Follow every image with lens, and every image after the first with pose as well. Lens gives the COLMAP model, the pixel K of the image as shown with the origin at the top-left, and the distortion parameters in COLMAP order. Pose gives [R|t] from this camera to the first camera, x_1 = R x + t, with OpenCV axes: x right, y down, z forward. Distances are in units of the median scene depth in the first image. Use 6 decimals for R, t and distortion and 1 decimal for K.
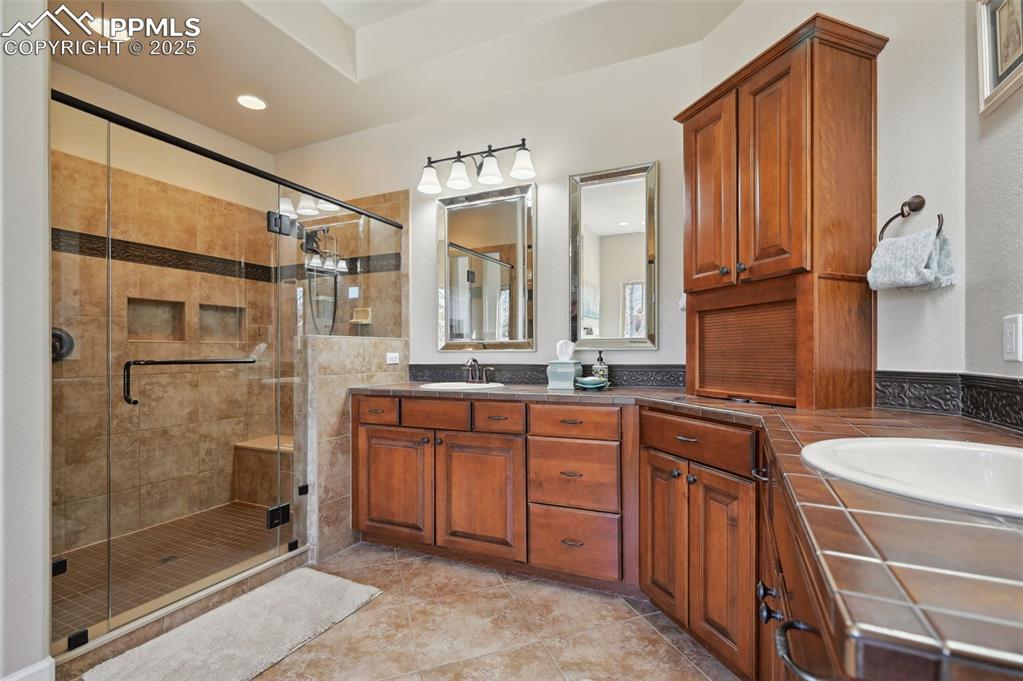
lens RADIAL K [[455.3, 0, 520.0], [0, 455.3, 349.8], [0, 0, 1]] dist [0.002162, -0.000800]
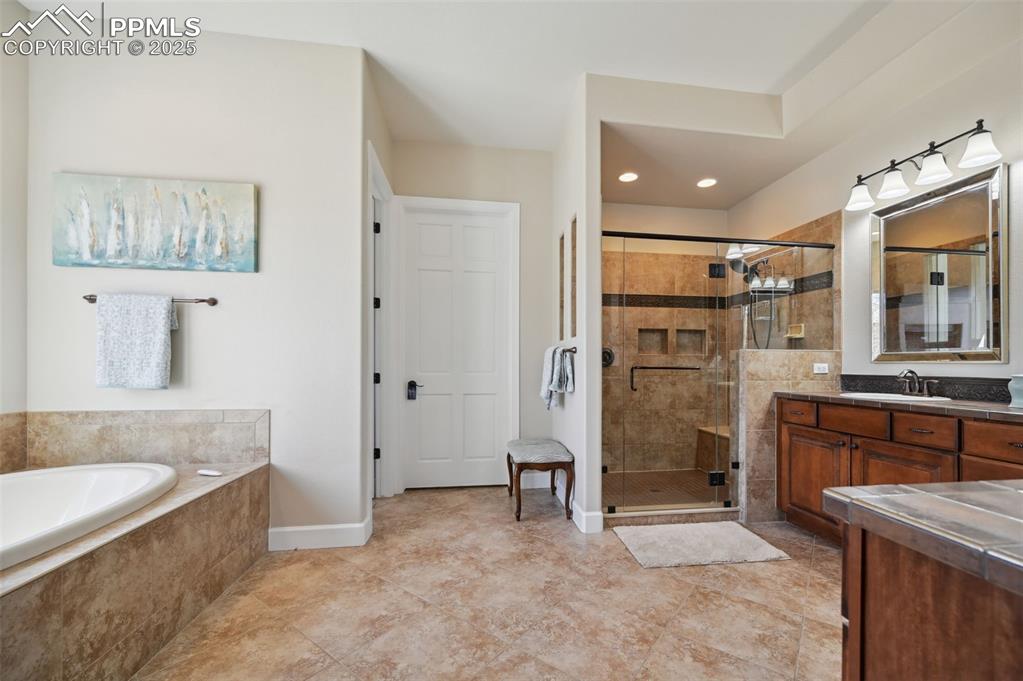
lens RADIAL K [[419.2, 0, 537.8], [0, 419.2, 365.7], [0, 0, 1]] dist [-0.001373, -0.000409]
pose [[0.559712, 0.012493, -0.828593, 0.197633], [-0.000552, 0.999892, 0.014703, -0.002759], [0.828687, -0.007772, 0.559658, -0.154554]]
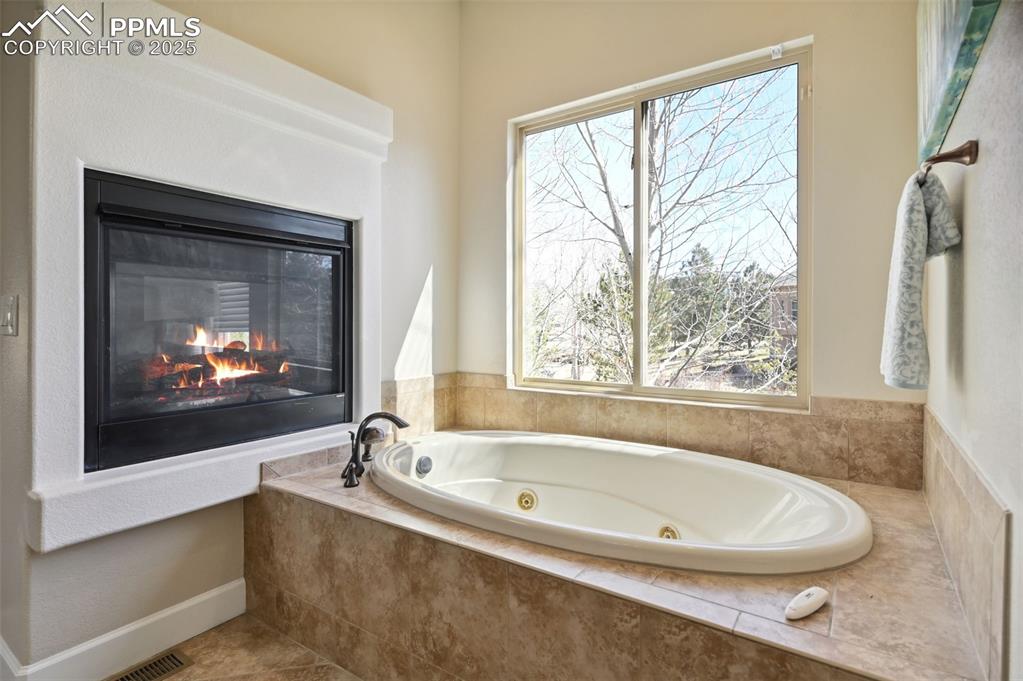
lens RADIAL K [[510.3, 0, 527.6], [0, 510.3, 322.0], [0, 0, 1]] dist [-0.003050, 0.000653]
pose [[-0.987395, 0.007729, 0.158088, -0.685744], [0.005026, 0.999834, -0.017492, 0.005922], [-0.158197, -0.016477, -0.987270, 0.201267]]
